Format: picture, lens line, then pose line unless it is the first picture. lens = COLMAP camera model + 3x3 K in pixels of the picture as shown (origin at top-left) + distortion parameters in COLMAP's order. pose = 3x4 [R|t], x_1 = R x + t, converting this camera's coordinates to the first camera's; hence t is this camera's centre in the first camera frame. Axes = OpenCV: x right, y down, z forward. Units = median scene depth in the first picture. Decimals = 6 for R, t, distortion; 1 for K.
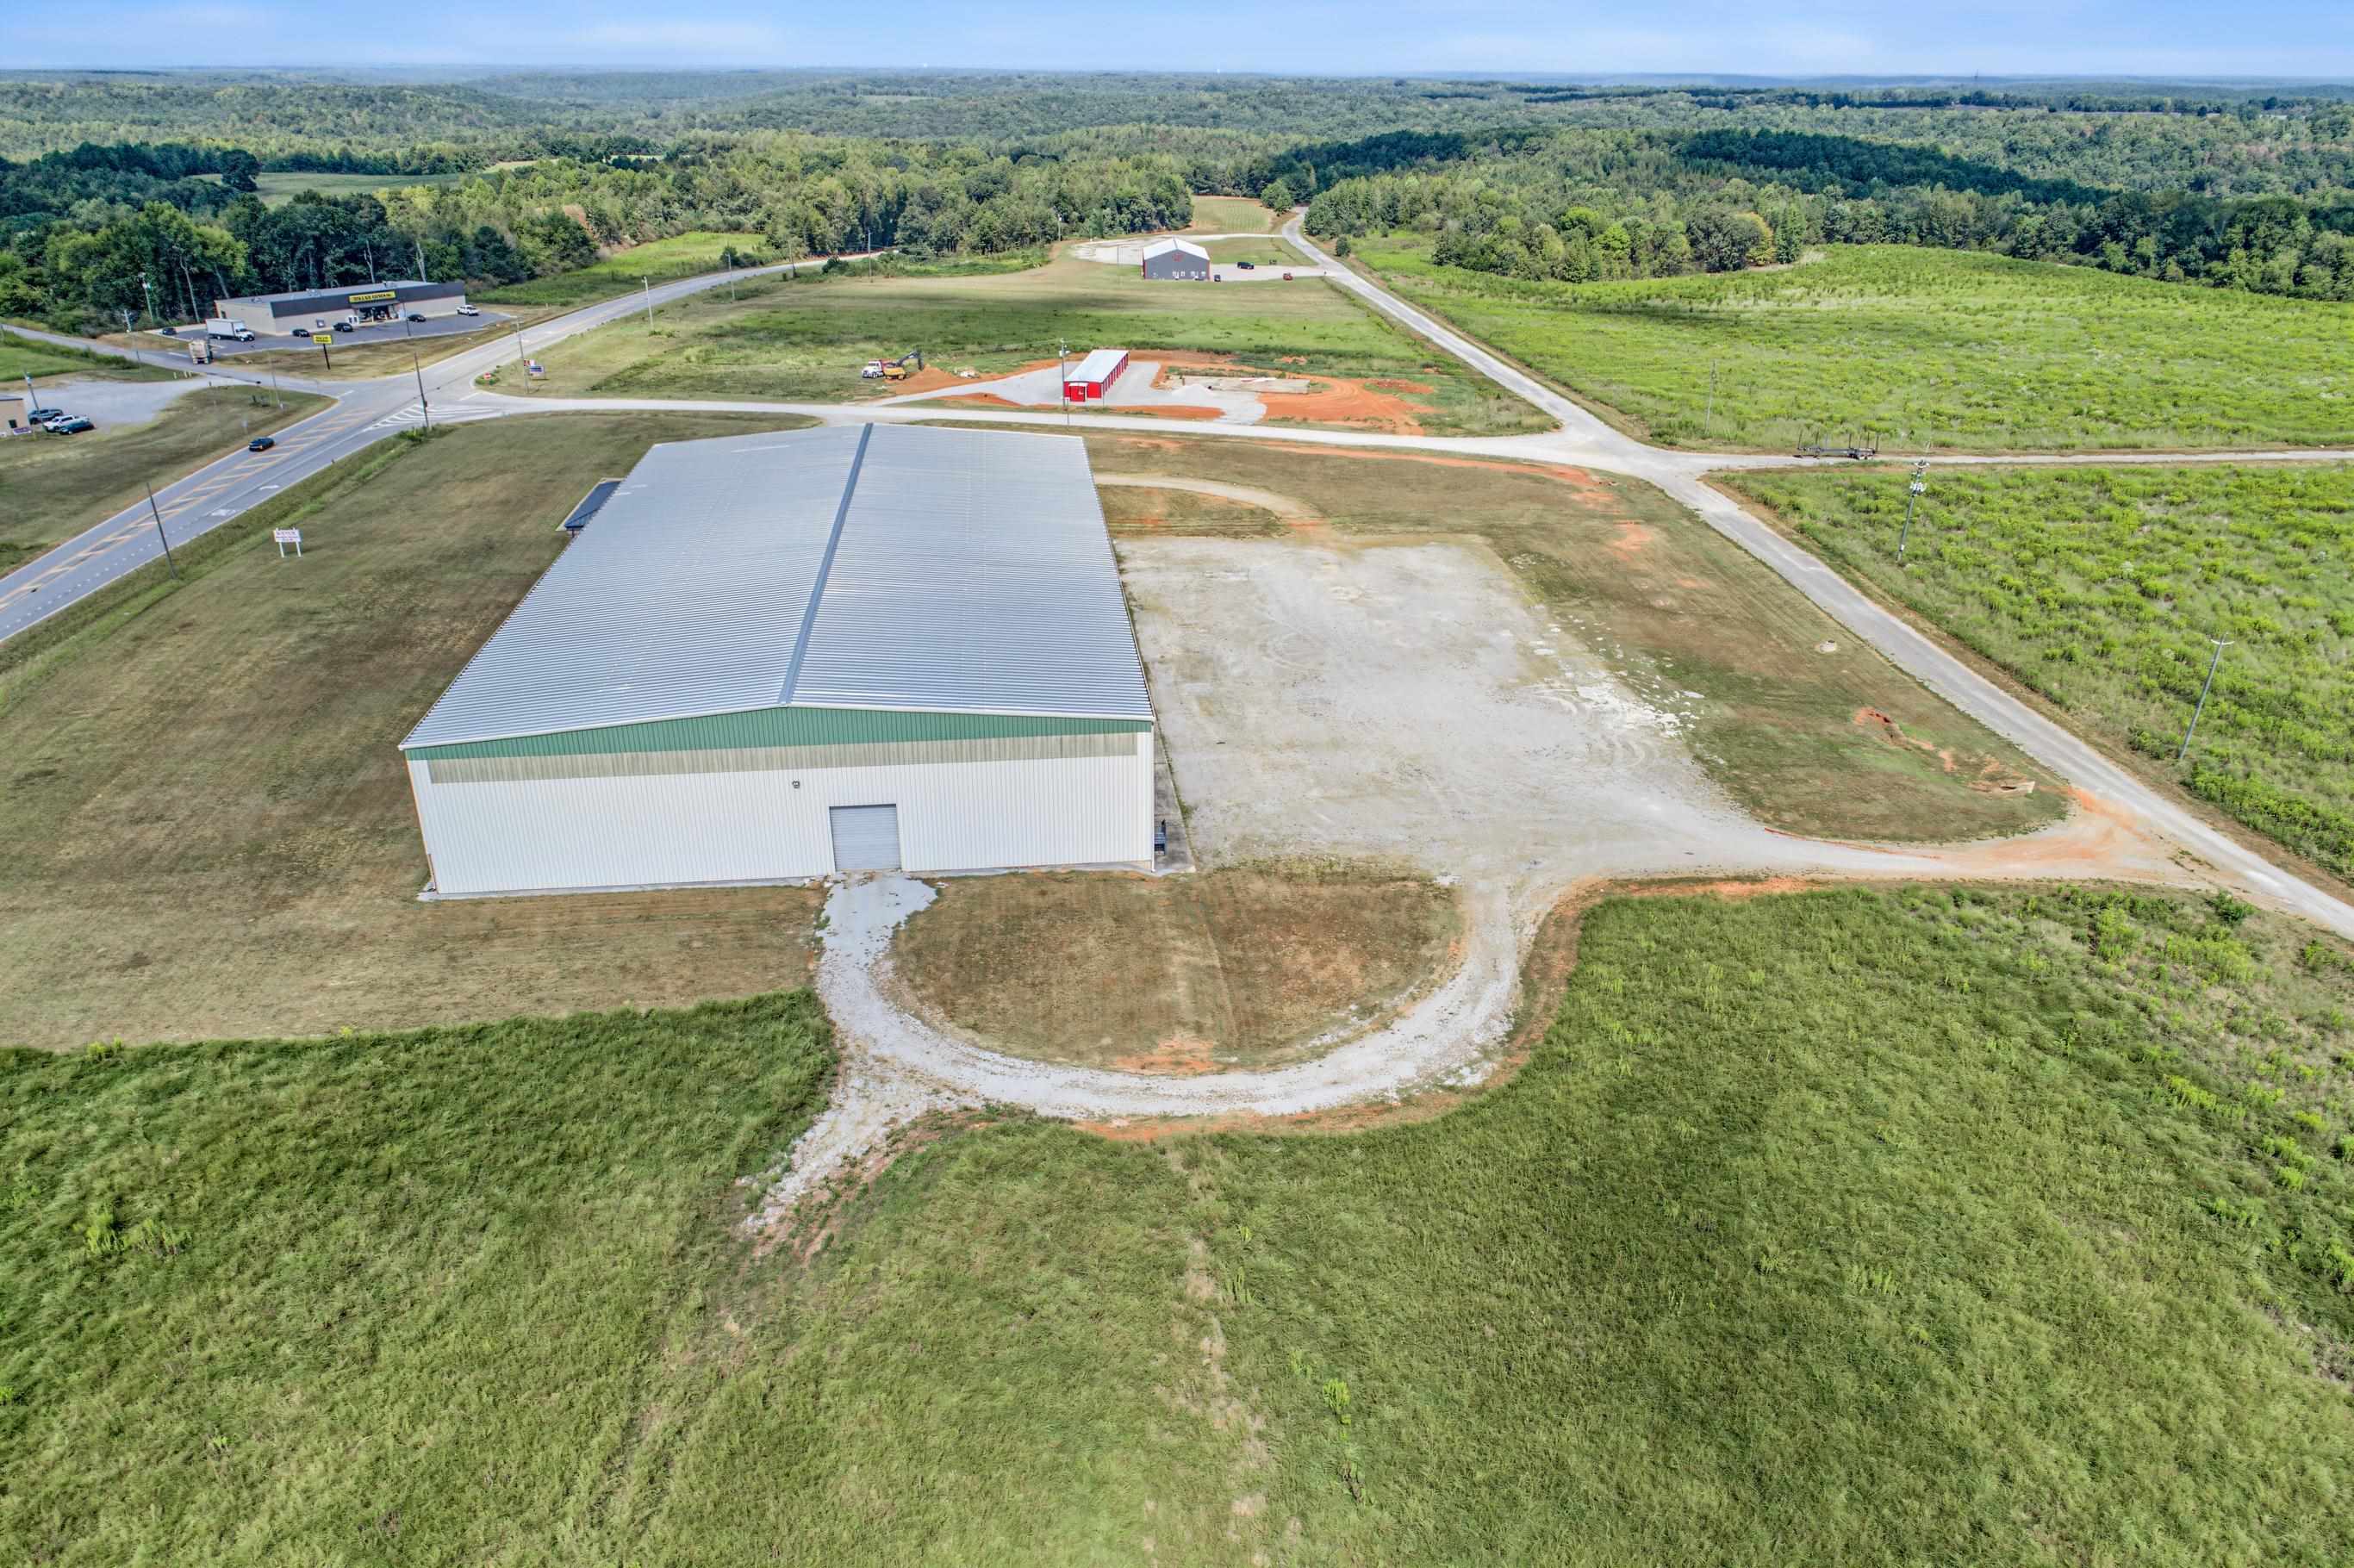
lens RADIAL K [[1579.9, 0, 1177.0], [0, 1579.9, 784.0], [0, 0, 1]] dist [-0.006181, 0.002783]
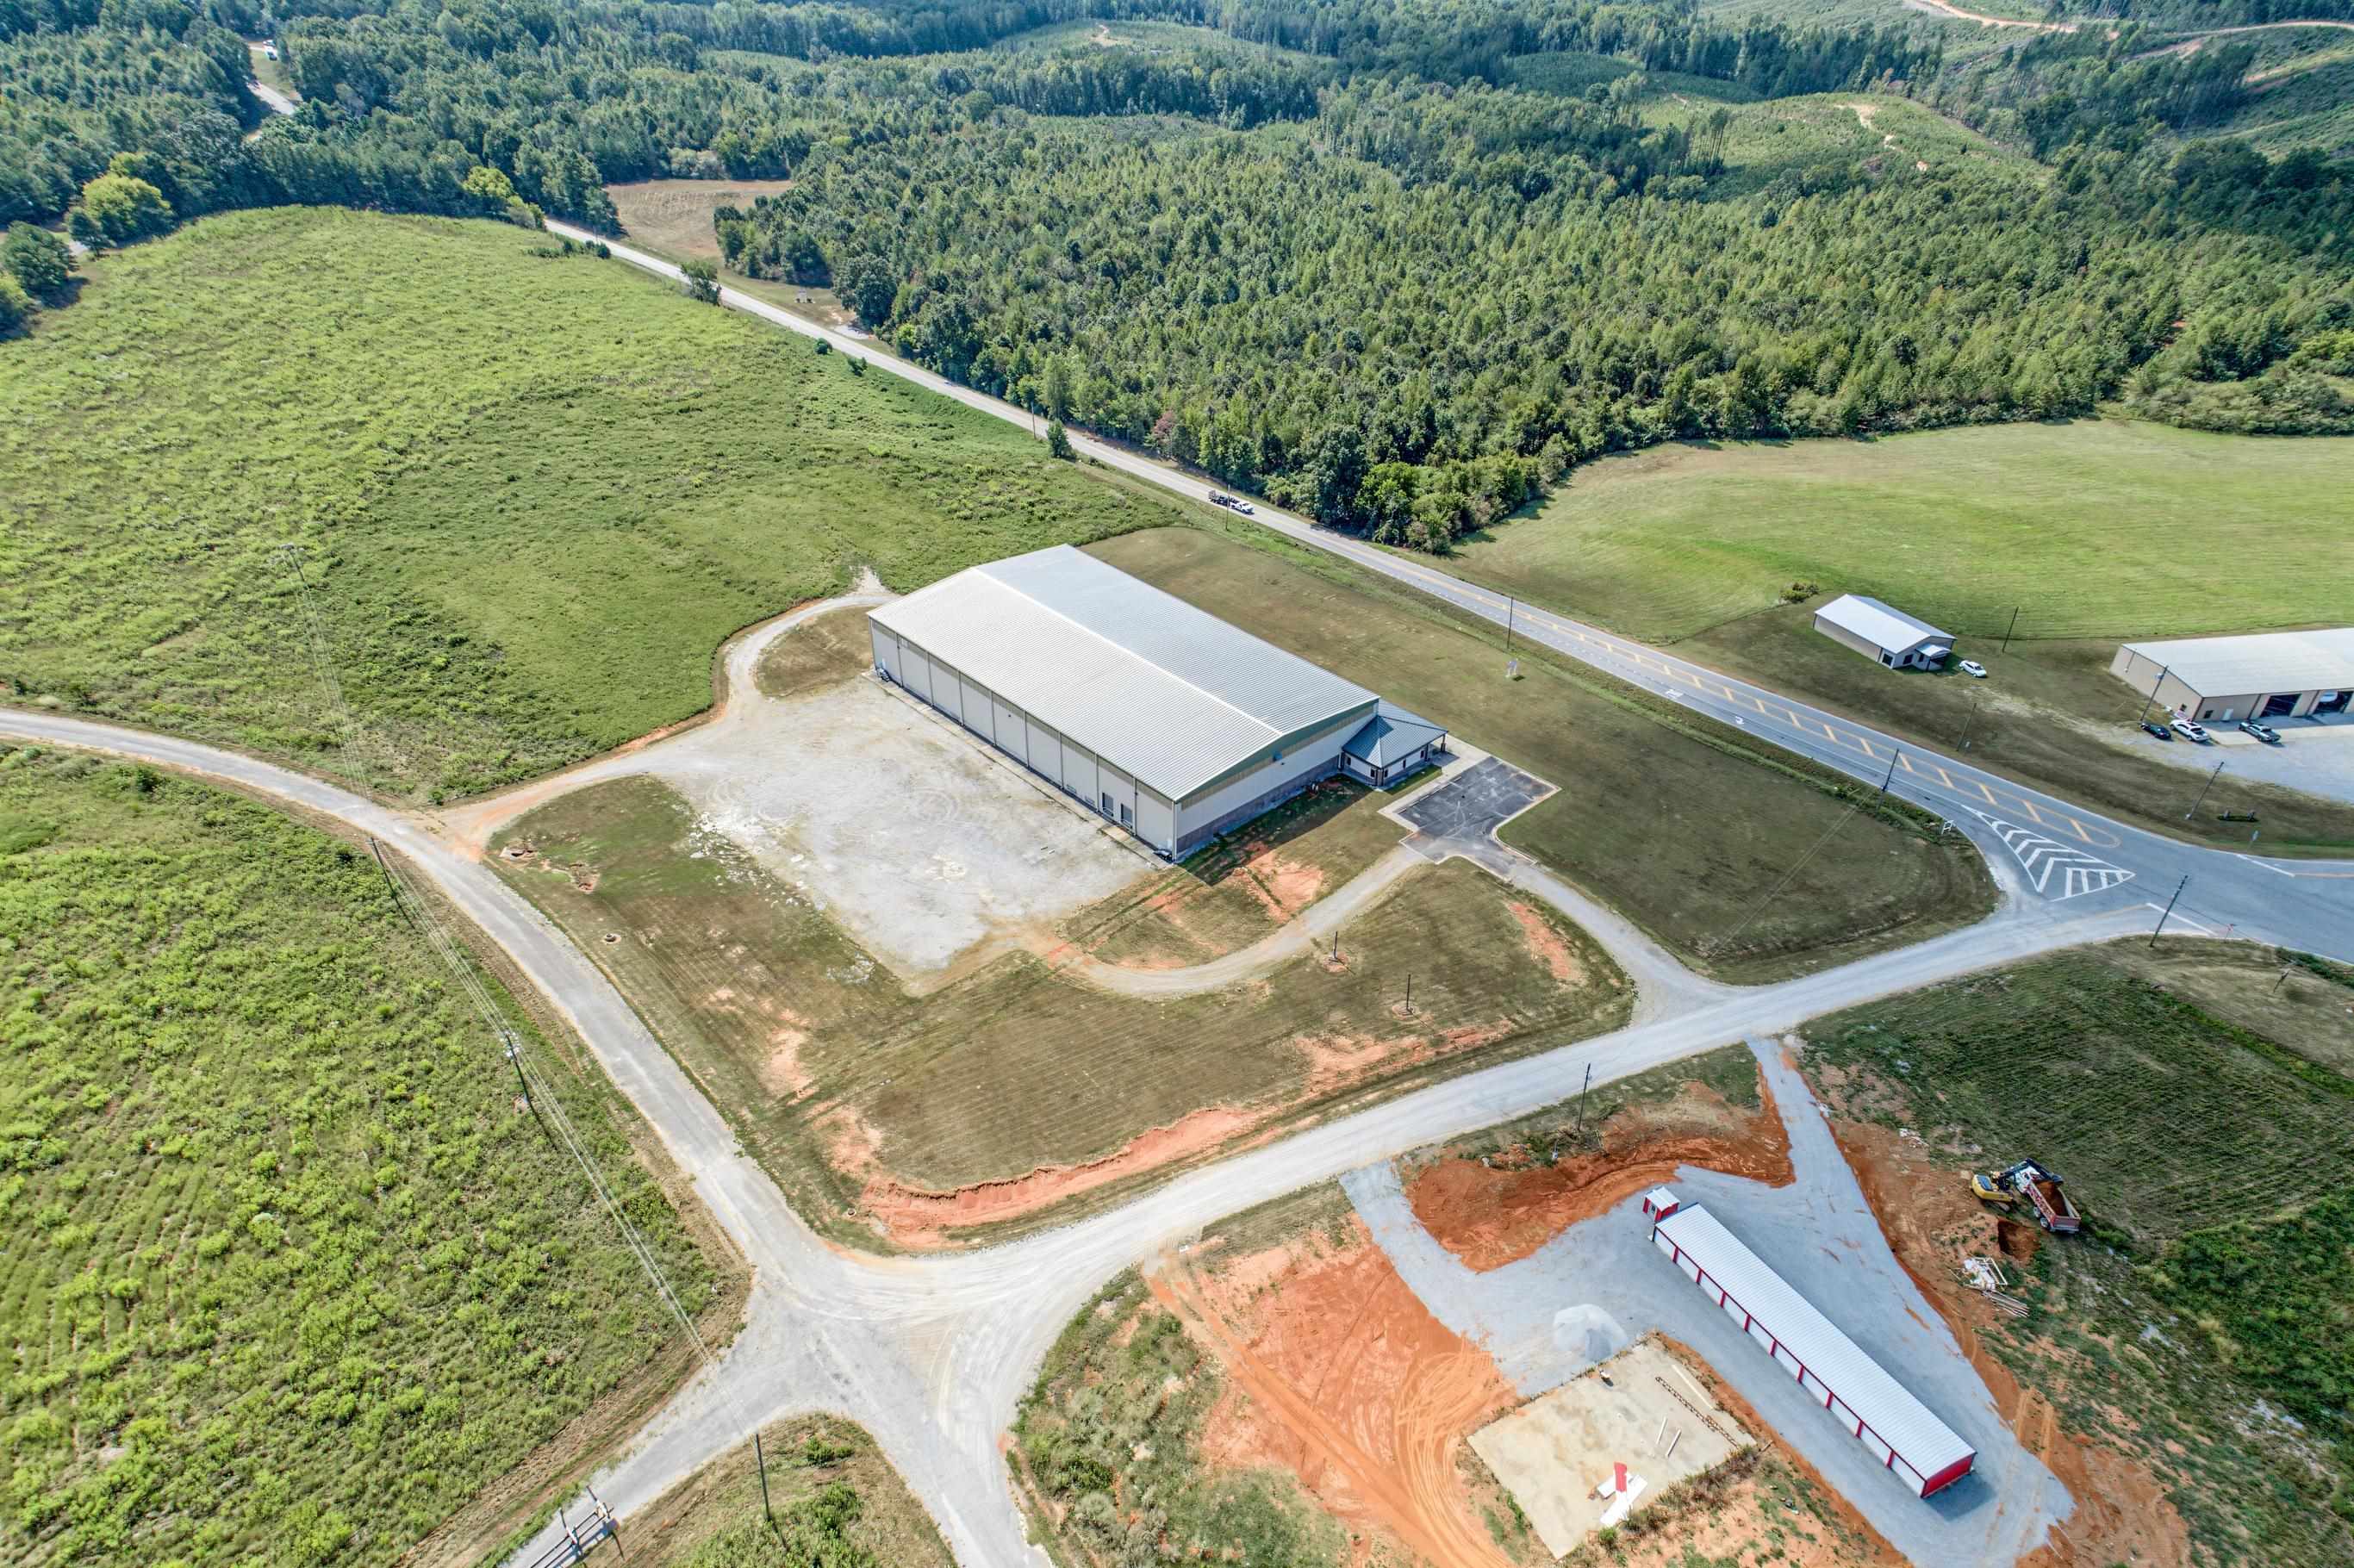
lens RADIAL K [[1492.1, 0, 1182.8], [0, 1492.1, 785.5], [0, 0, 1]] dist [0.229977, 0.124915]
pose [[-0.803988, 0.315419, -0.504098, 0.599792], [-0.259050, 0.577277, 0.774367, -1.273673], [0.535254, 0.753168, -0.382415, 1.557144]]
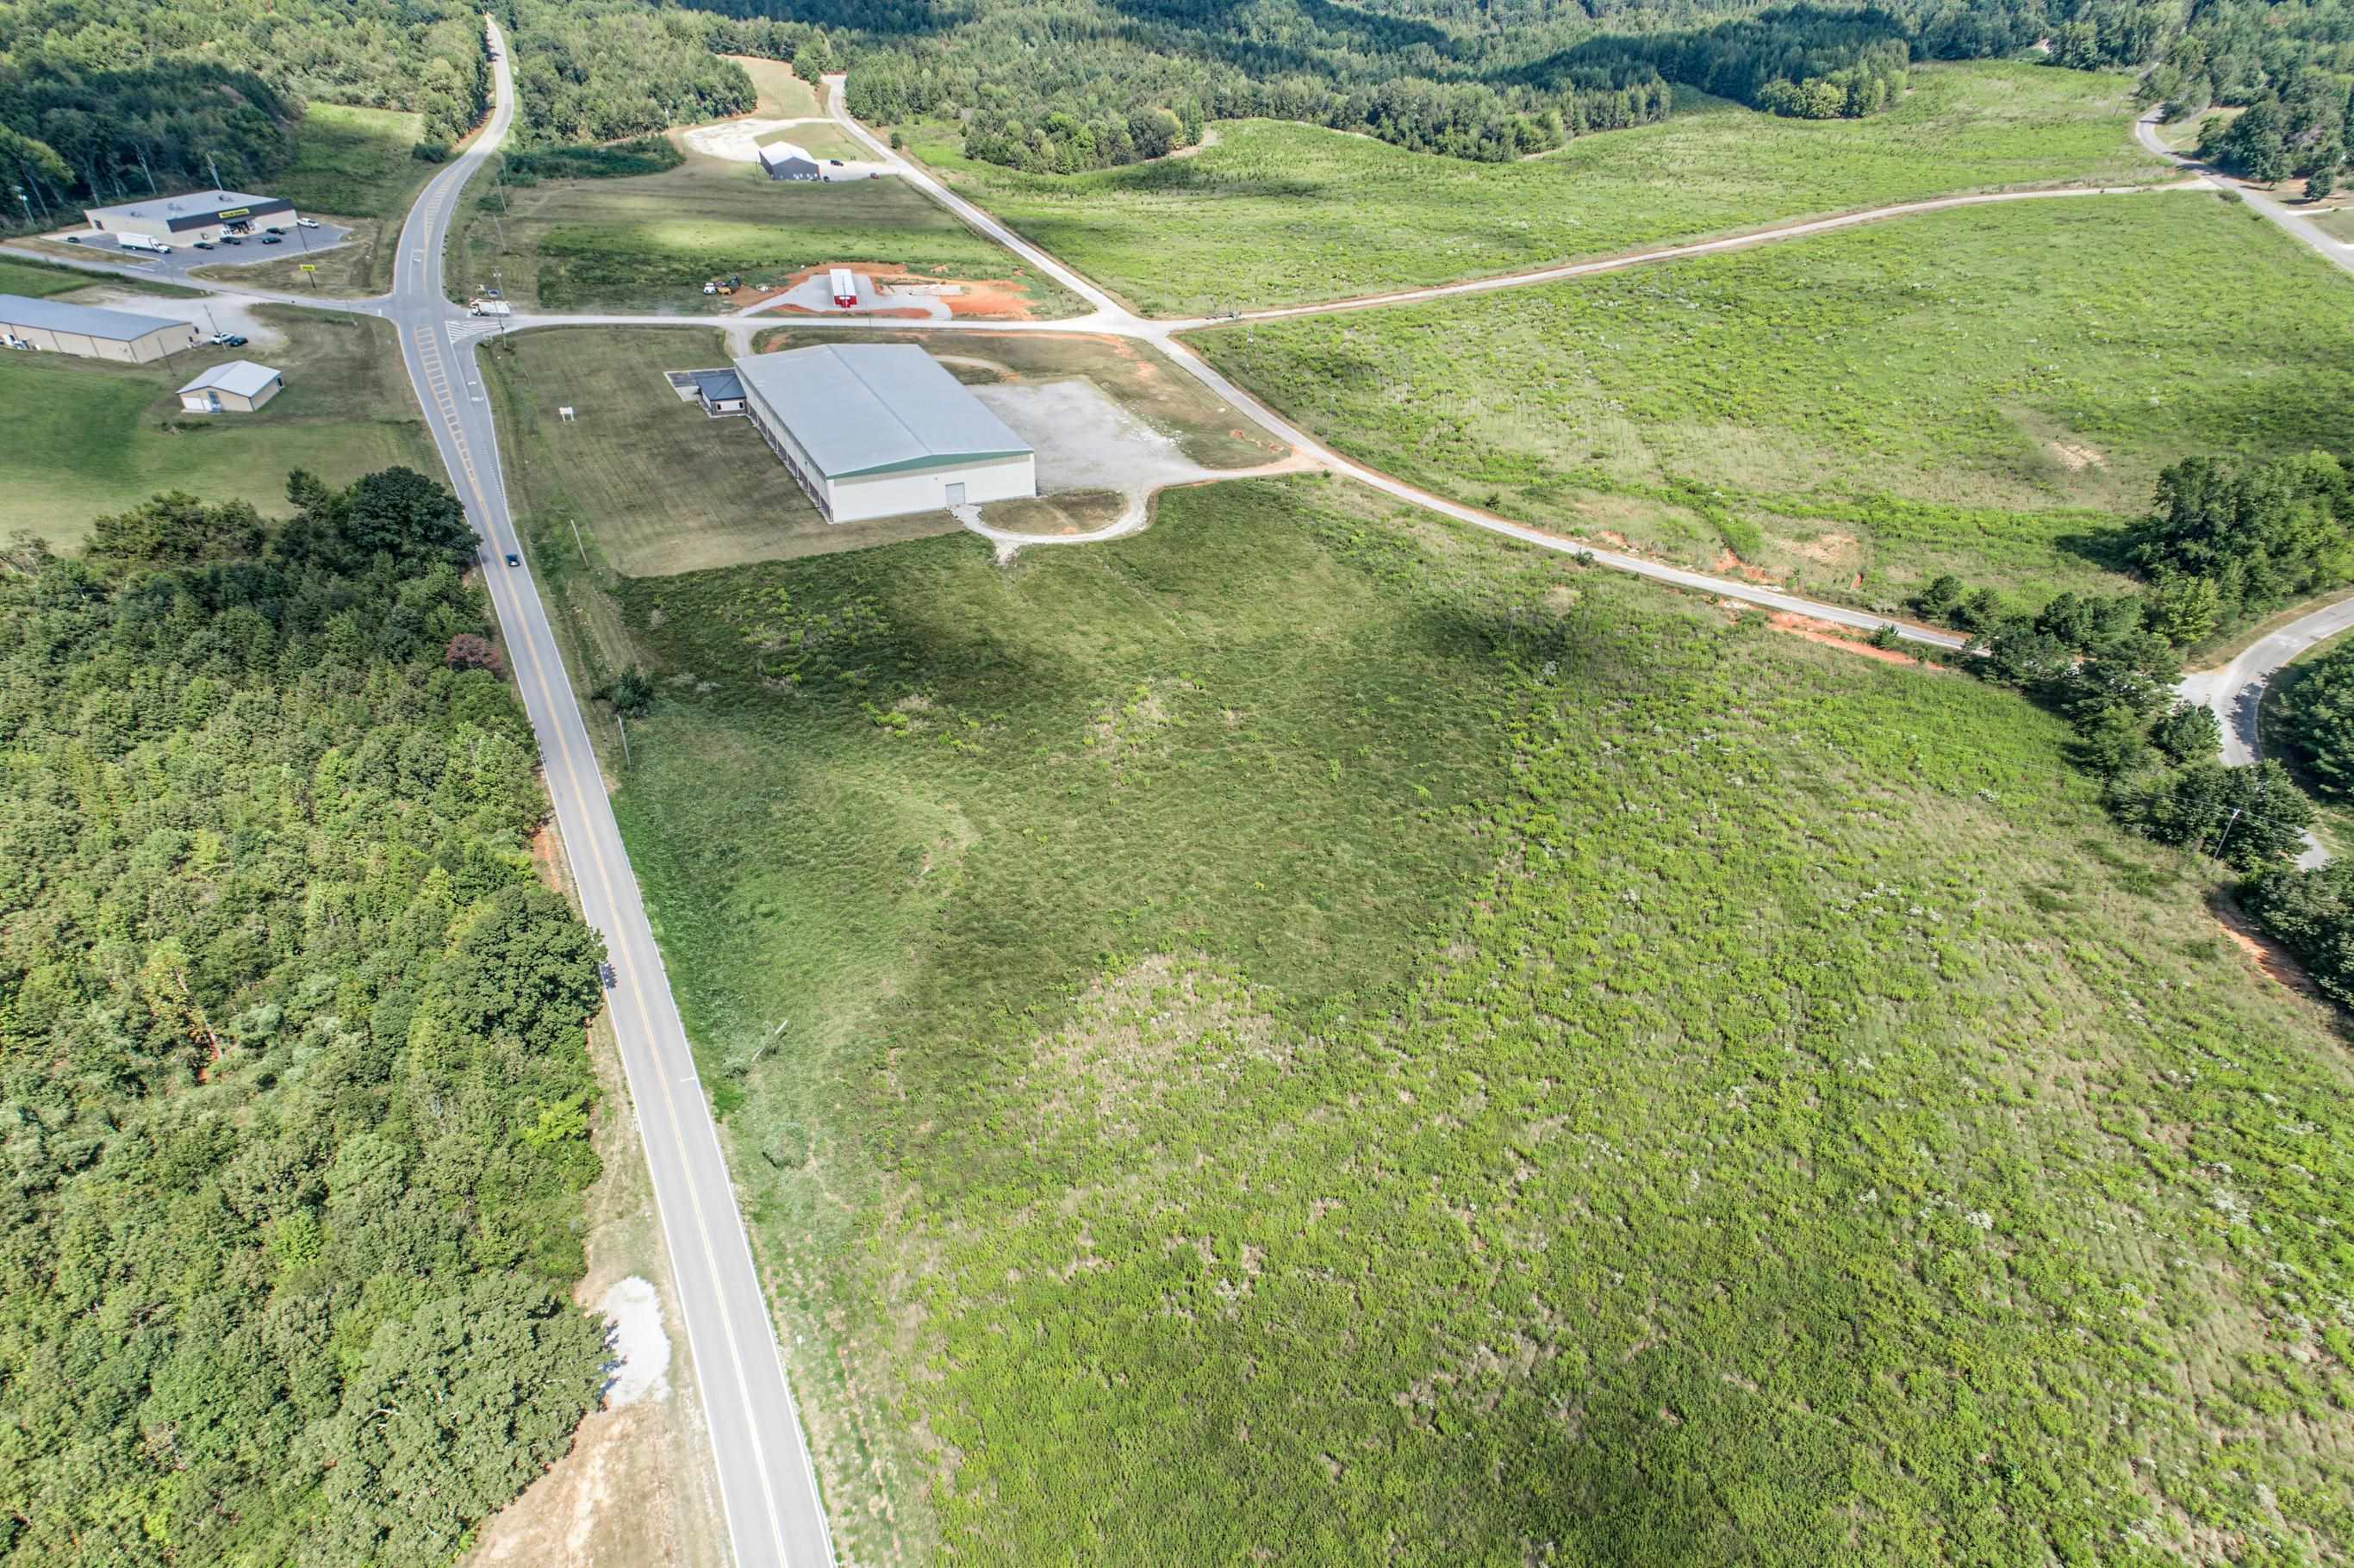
lens RADIAL K [[1492.1, 0, 1182.8], [0, 1492.1, 785.5], [0, 0, 1]] dist [0.229977, 0.124915]
pose [[0.941576, -0.169129, 0.291255, -0.487532], [0.128958, 0.979912, 0.152128, 0.133162], [-0.311134, -0.105681, 0.944472, -1.414733]]
